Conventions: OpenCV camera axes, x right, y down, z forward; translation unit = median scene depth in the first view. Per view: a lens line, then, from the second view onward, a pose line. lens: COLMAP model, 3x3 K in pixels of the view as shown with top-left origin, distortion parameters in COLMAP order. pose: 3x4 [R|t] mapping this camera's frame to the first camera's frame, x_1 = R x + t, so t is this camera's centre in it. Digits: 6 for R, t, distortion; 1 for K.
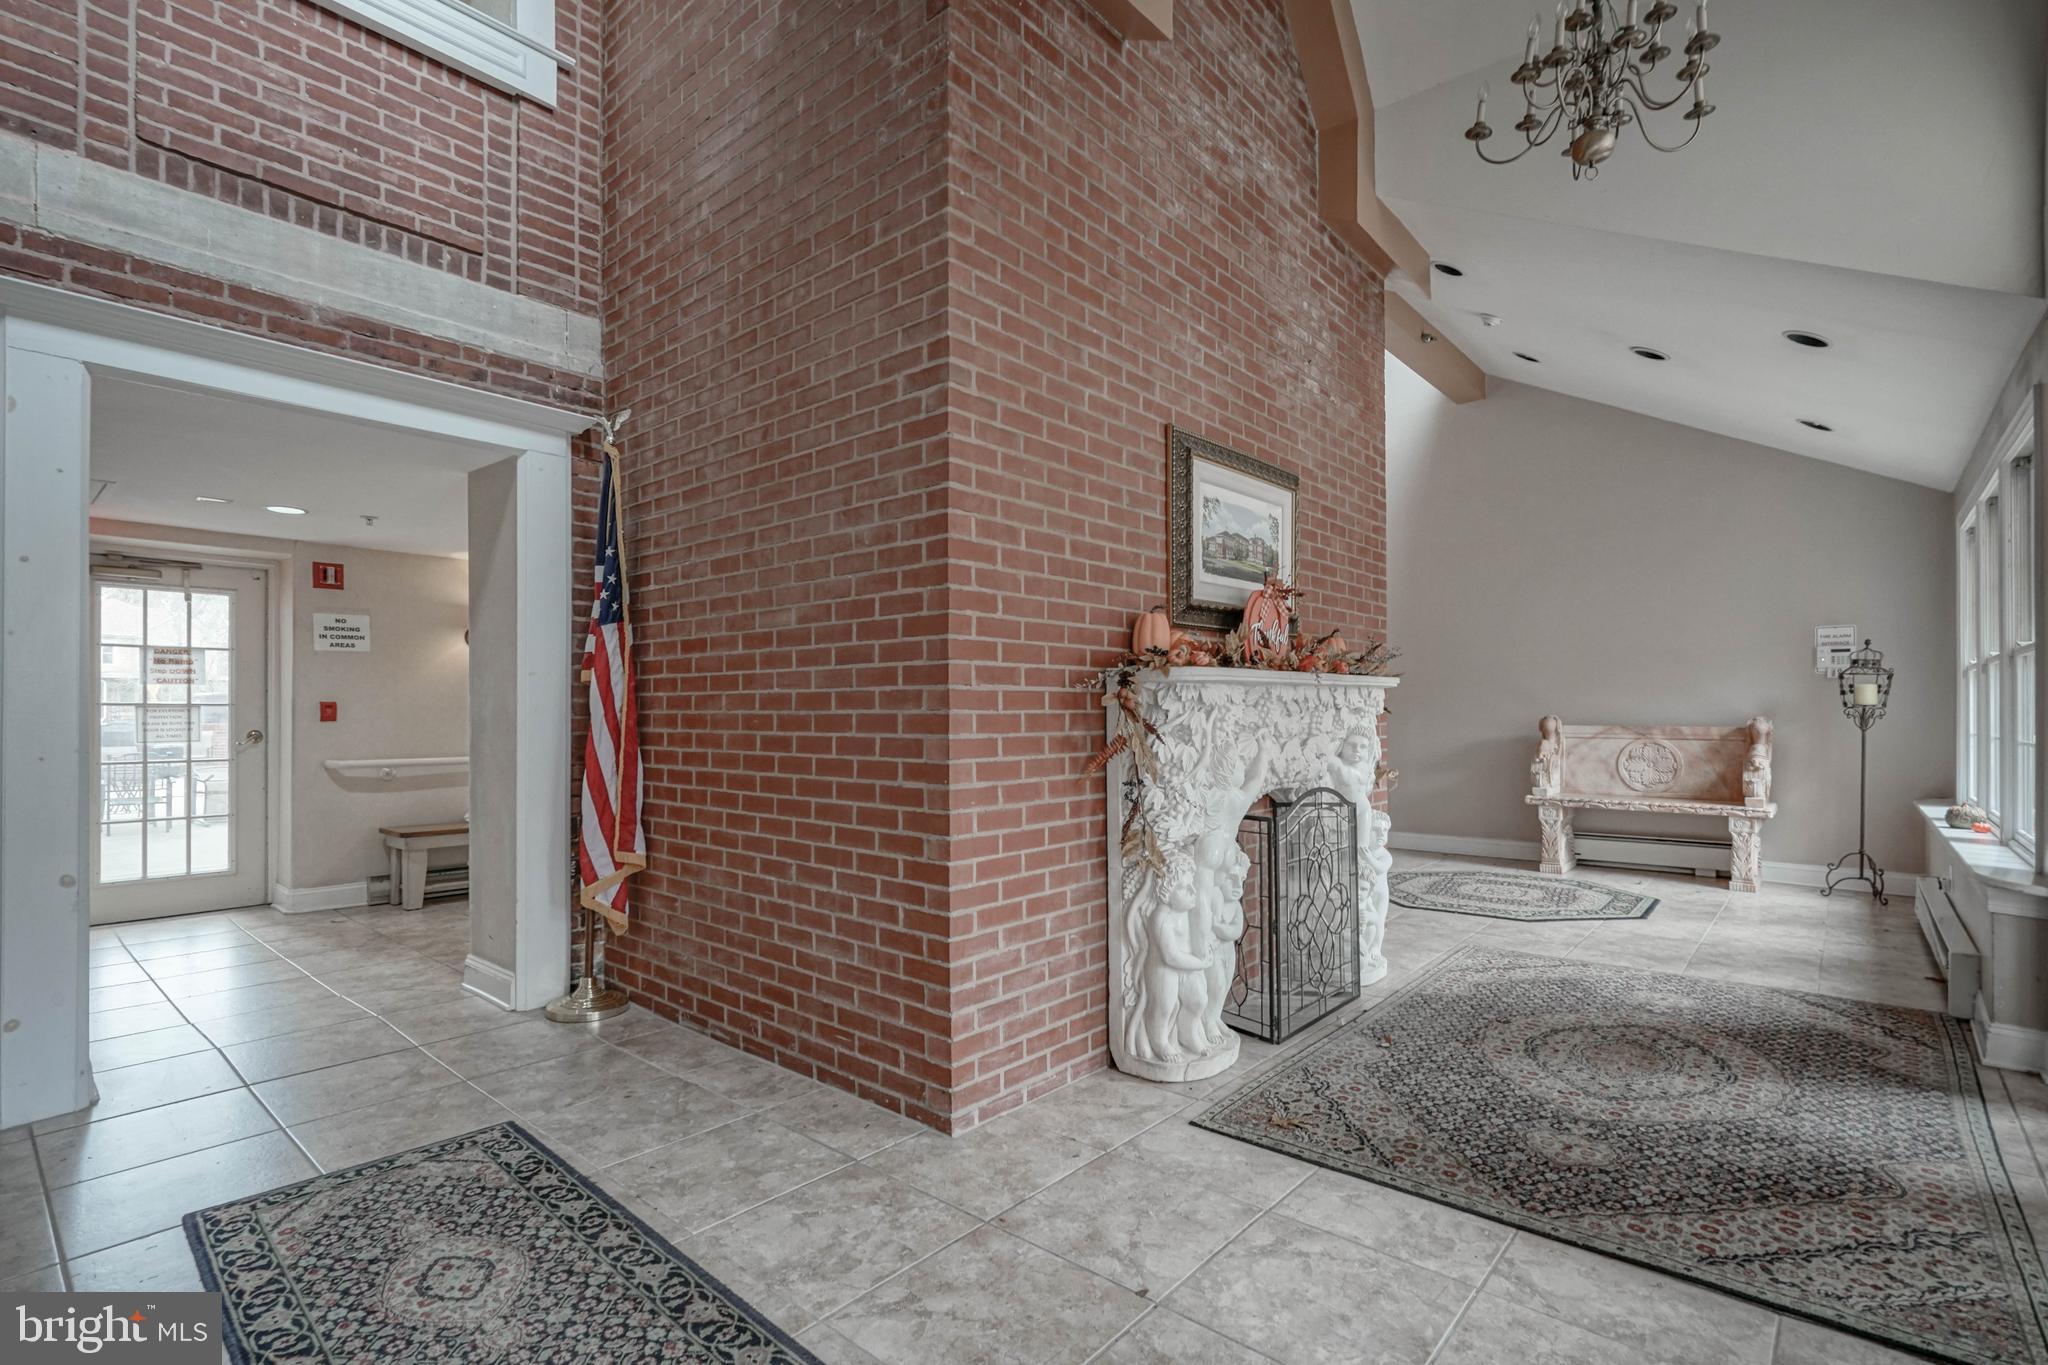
lens RADIAL K [[955.7, 0, 1027.4], [0, 955.7, 700.6], [0, 0, 1]] dist [-0.002317, 0.001731]
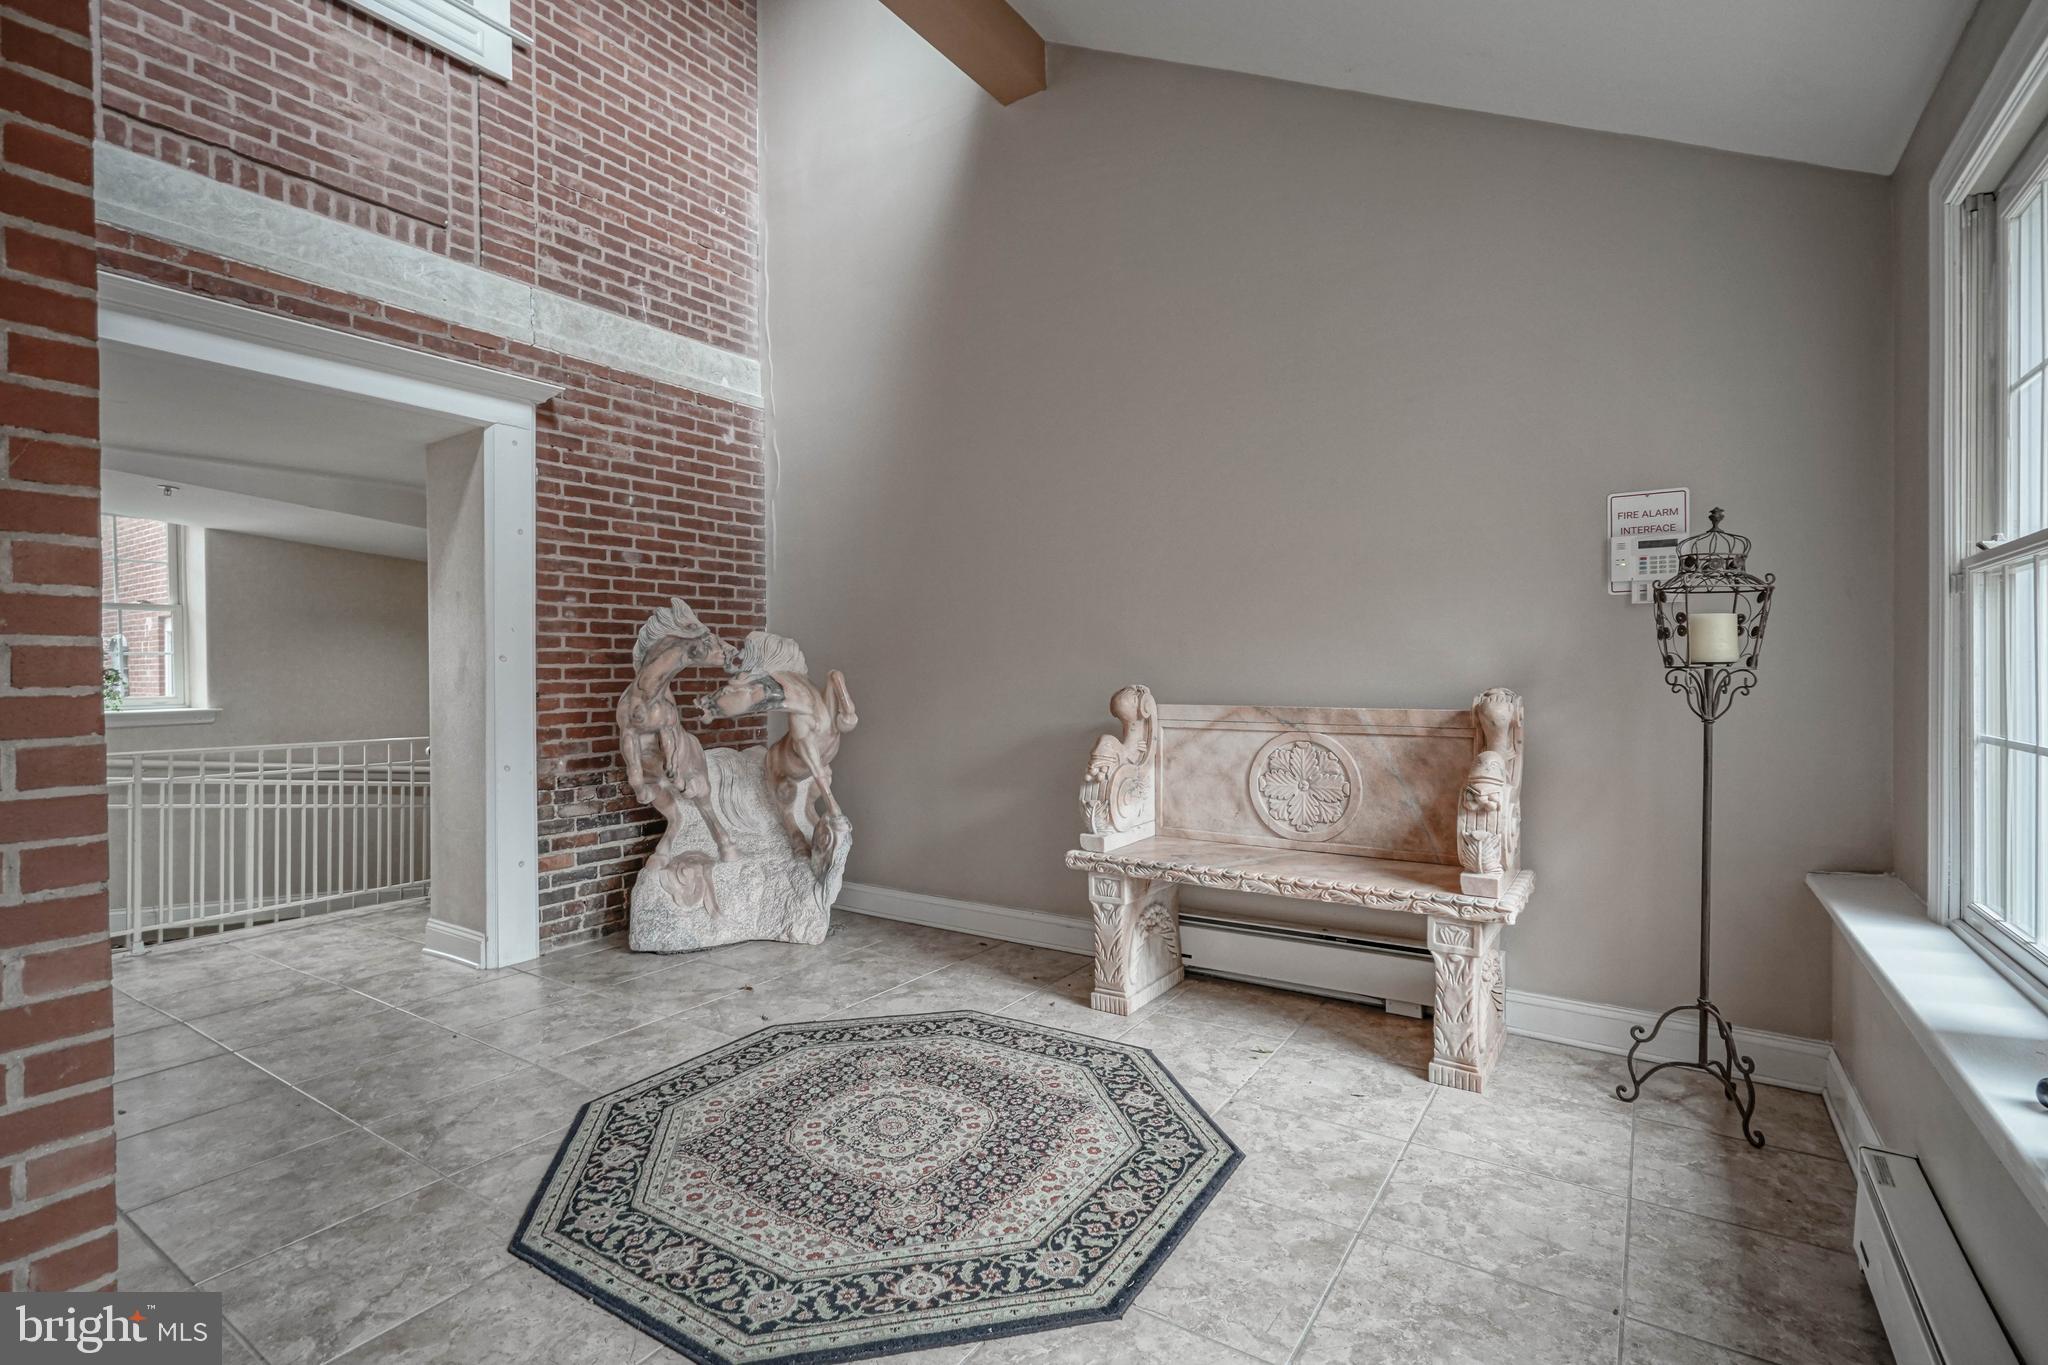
lens RADIAL K [[955.7, 0, 1019.0], [0, 955.7, 668.5], [0, 0, 1]] dist [-0.002317, 0.001731]
pose [[0.992684, -0.007233, 0.120523, 0.485602], [0.005975, 0.999924, 0.010797, 0.000734], [-0.120592, -0.009998, 0.992652, 0.574141]]
